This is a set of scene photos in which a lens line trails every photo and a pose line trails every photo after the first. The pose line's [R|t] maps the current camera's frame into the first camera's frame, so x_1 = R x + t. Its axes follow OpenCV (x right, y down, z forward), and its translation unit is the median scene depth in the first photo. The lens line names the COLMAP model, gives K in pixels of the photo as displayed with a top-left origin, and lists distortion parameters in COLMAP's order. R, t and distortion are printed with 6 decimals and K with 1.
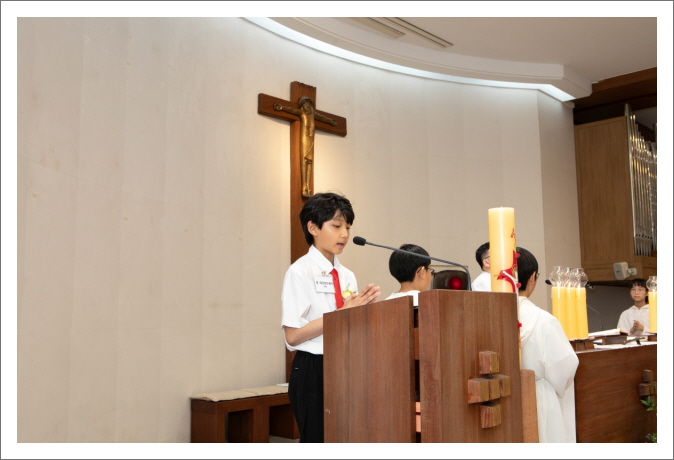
lens RADIAL K [[691.4, 0, 343.6], [0, 691.4, 229.8], [0, 0, 1]] dist [-0.037475, 0.000000]
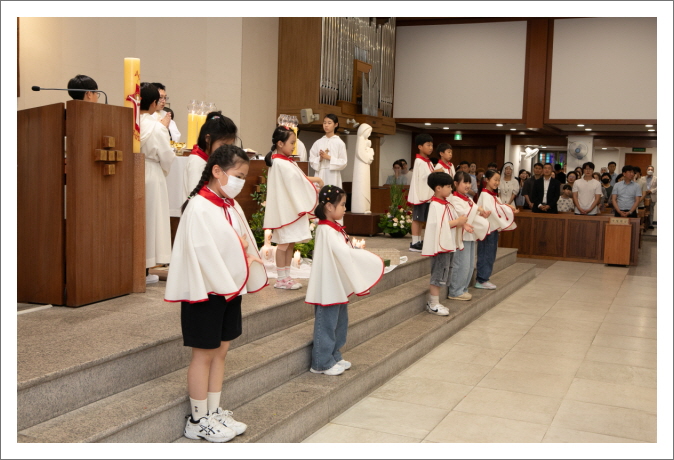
lens RADIAL K [[751.9, 0, 338.7], [0, 751.9, 233.0], [0, 0, 1]] dist [0.022931, 0.000000]
pose [[0.943001, 0.011418, 0.332595, 0.100806], [-0.082379, 0.976317, 0.200049, -0.025368], [-0.322434, -0.216046, 0.921608, -0.988454]]
